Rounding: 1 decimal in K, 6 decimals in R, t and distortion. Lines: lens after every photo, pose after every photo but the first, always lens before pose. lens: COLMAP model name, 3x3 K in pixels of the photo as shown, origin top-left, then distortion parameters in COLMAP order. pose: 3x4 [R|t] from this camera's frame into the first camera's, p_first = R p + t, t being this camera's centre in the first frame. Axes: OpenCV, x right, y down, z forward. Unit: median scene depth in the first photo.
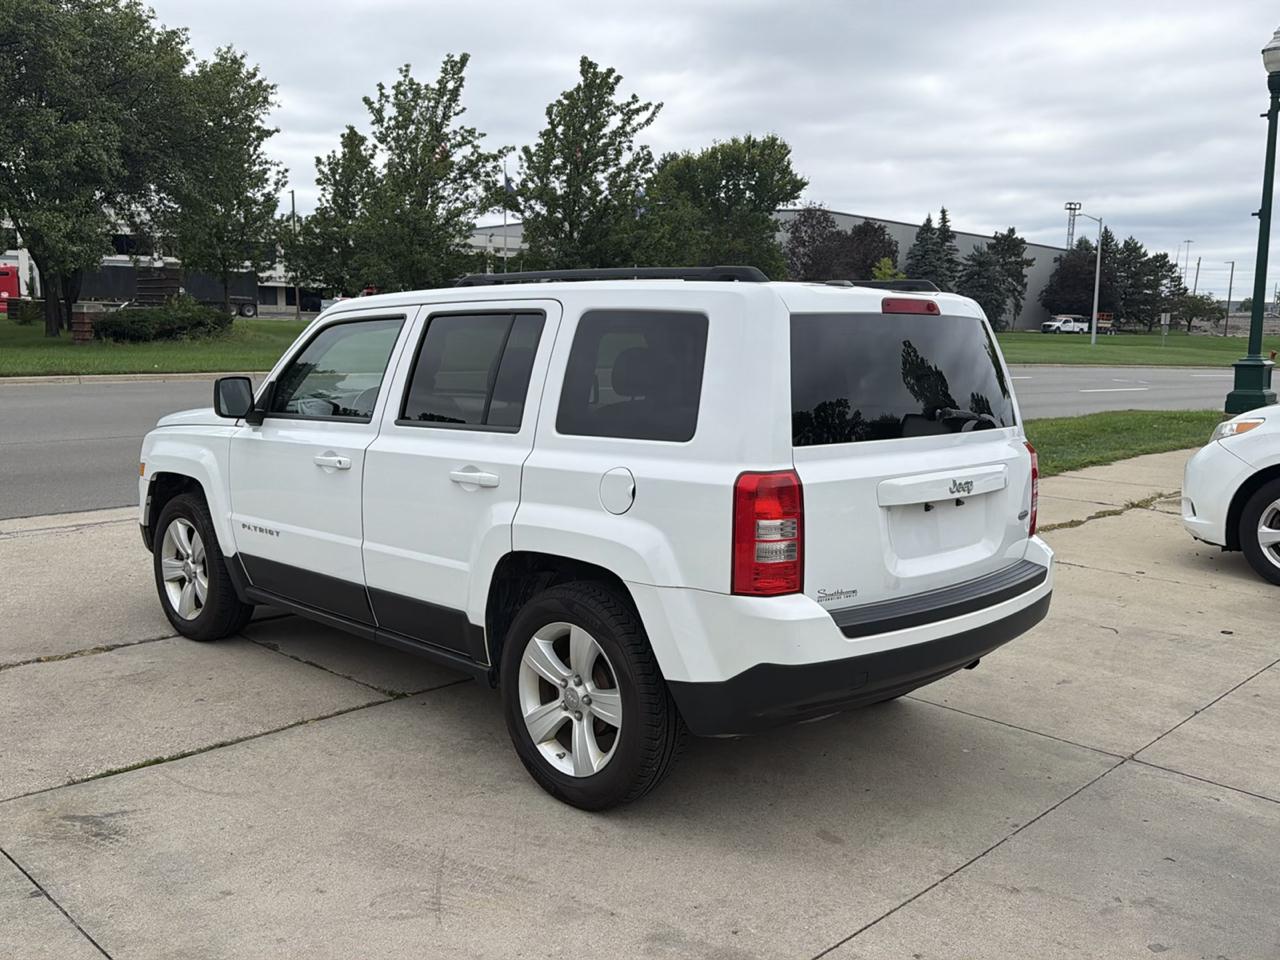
lens RADIAL K [[1142.9, 0, 634.4], [0, 1142.9, 472.8], [0, 0, 1]] dist [0.087027, -0.139012]
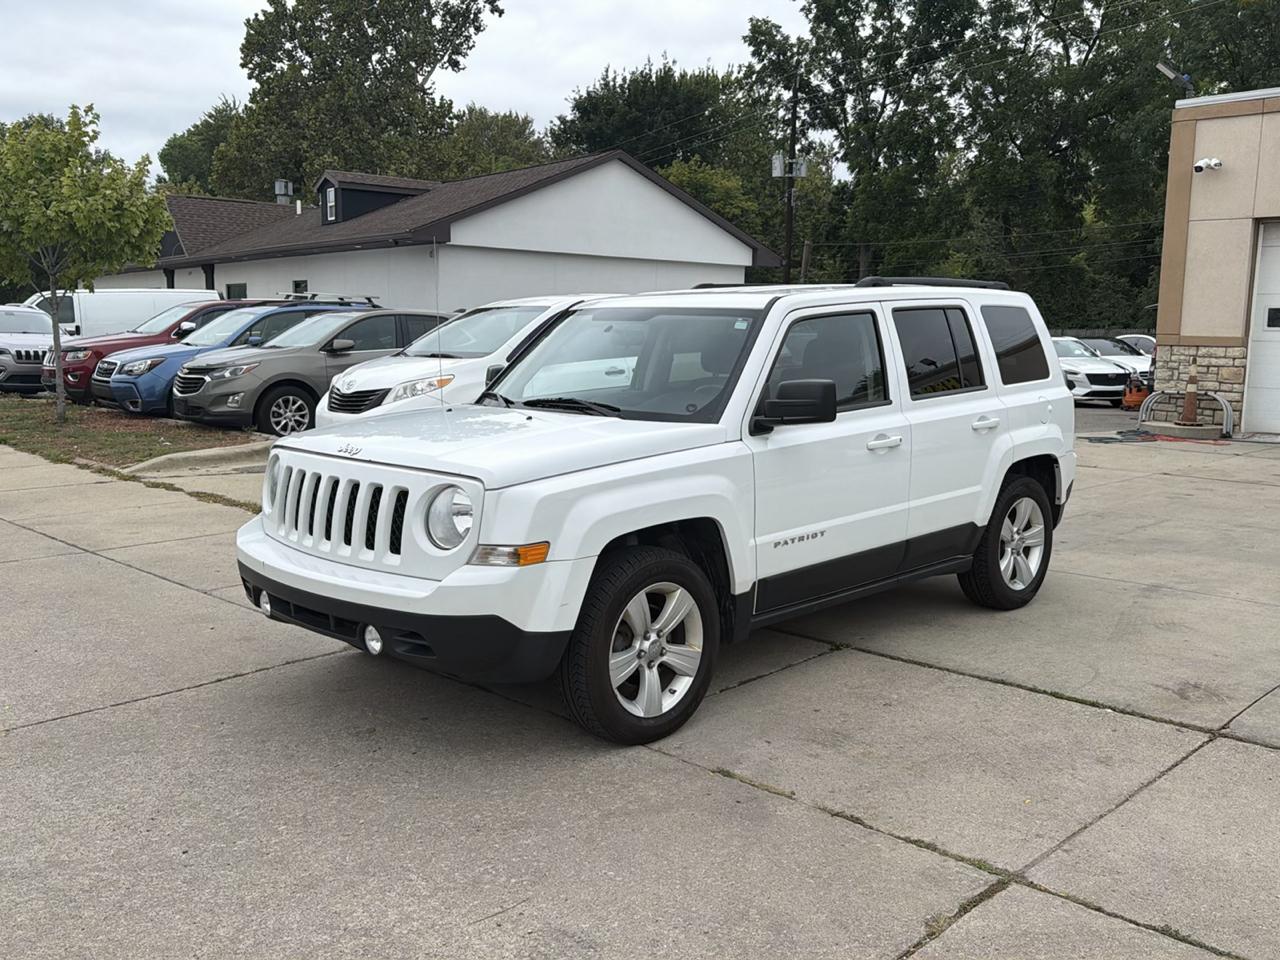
lens RADIAL K [[1142.9, 0, 645.3], [0, 1142.9, 473.0], [0, 0, 1]] dist [0.087027, -0.139012]
pose [[0.003858, -0.151408, 0.988464, -1.388779], [0.119293, 0.981482, 0.149873, -0.178009], [-0.992852, 0.117339, 0.021849, 1.226671]]
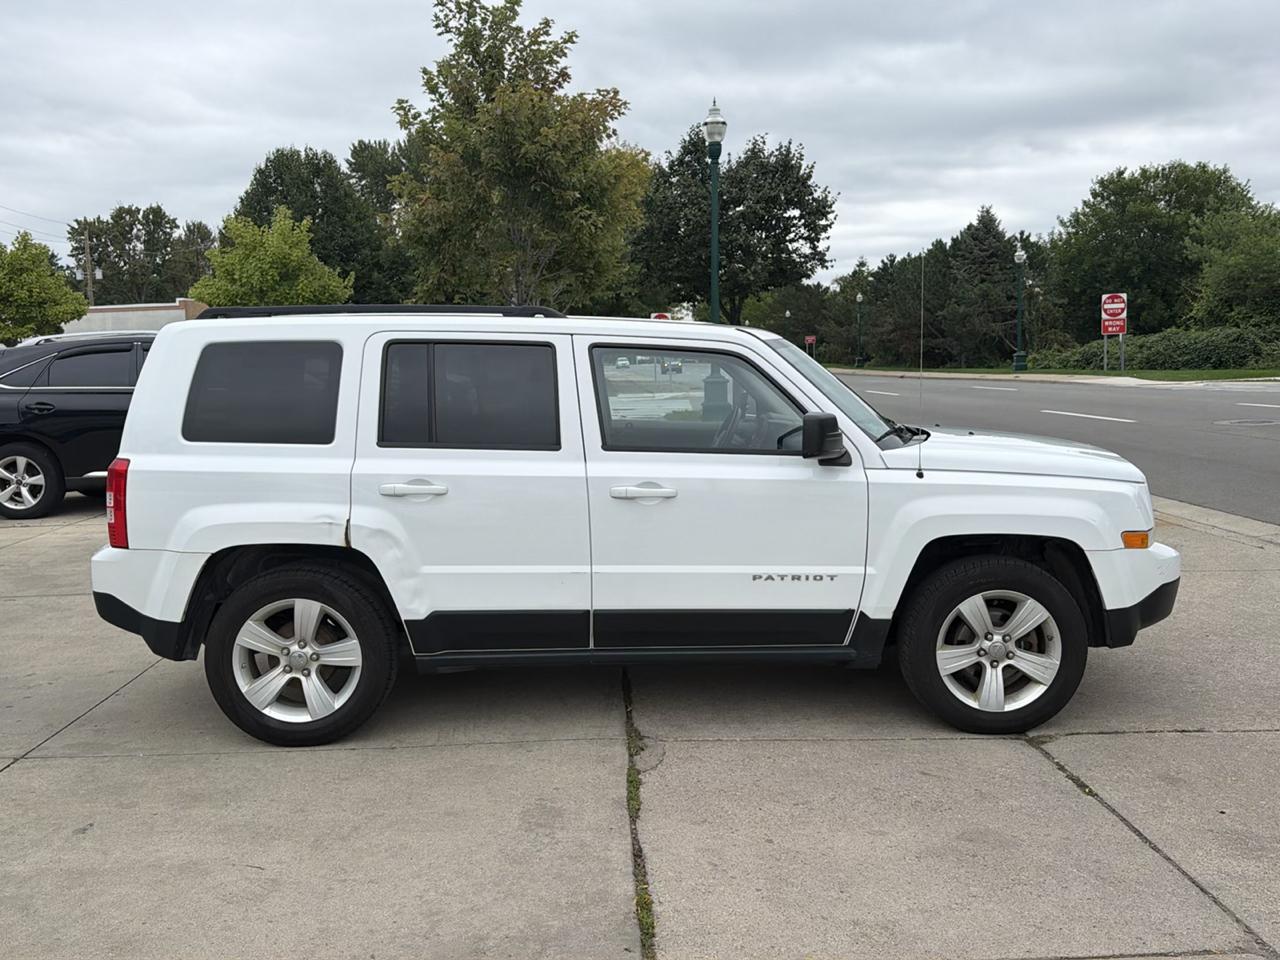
lens RADIAL K [[1142.9, 0, 644.0], [0, 1142.9, 468.9], [0, 0, 1]] dist [0.087027, -0.139012]
pose [[-0.693000, 0.067338, -0.717786, 0.735272], [-0.087933, 0.980300, 0.176862, -0.235919], [0.715555, 0.185682, -0.673427, 1.971816]]
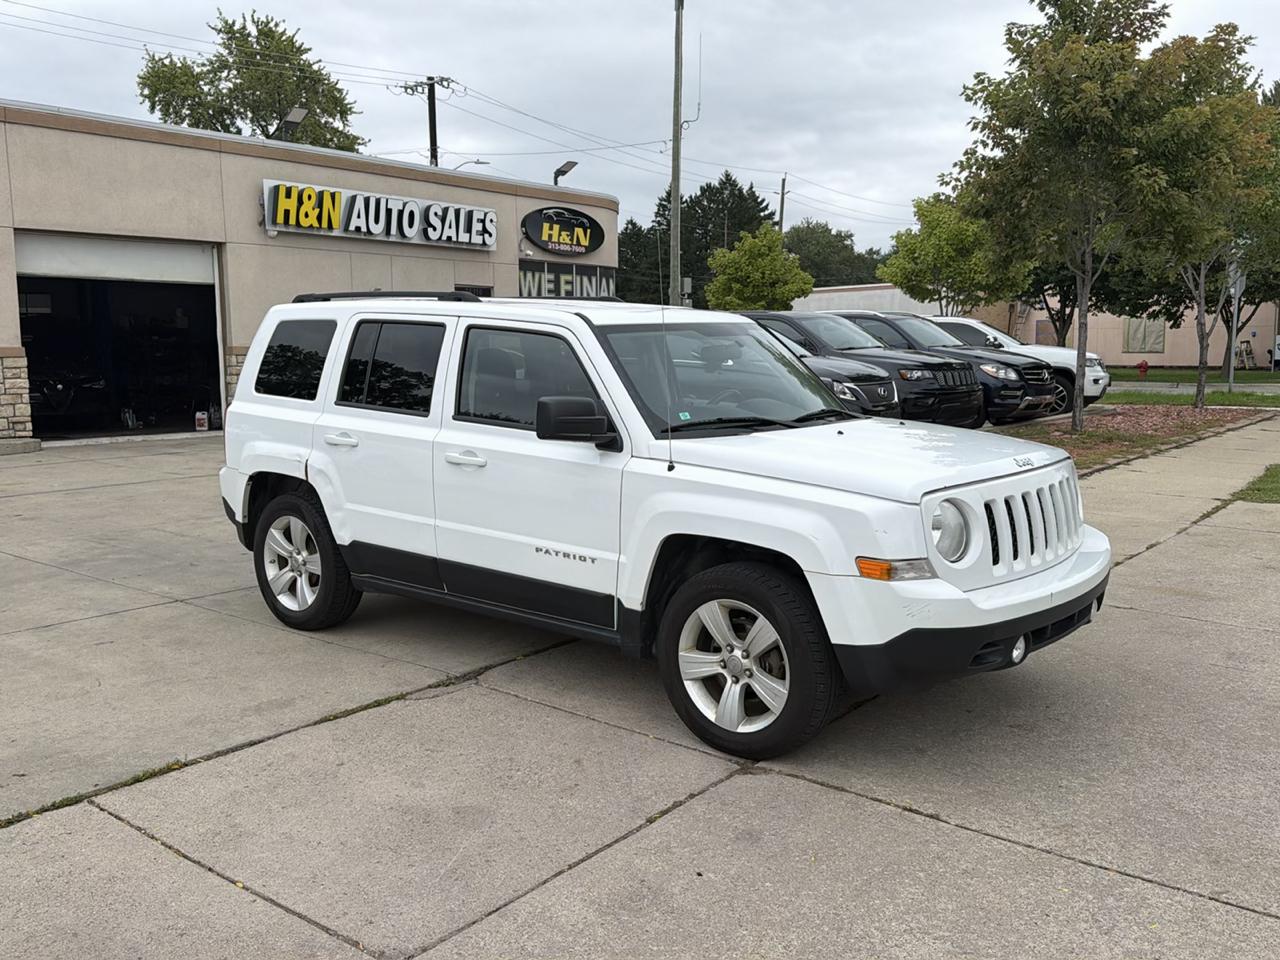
lens RADIAL K [[1142.9, 0, 645.1], [0, 1142.9, 474.3], [0, 0, 1]] dist [0.087027, -0.139012]
pose [[-0.995341, -0.006322, -0.096207, -0.045088], [-0.029978, 0.968679, 0.246500, -0.305667], [0.091635, 0.248236, -0.964356, 2.398857]]
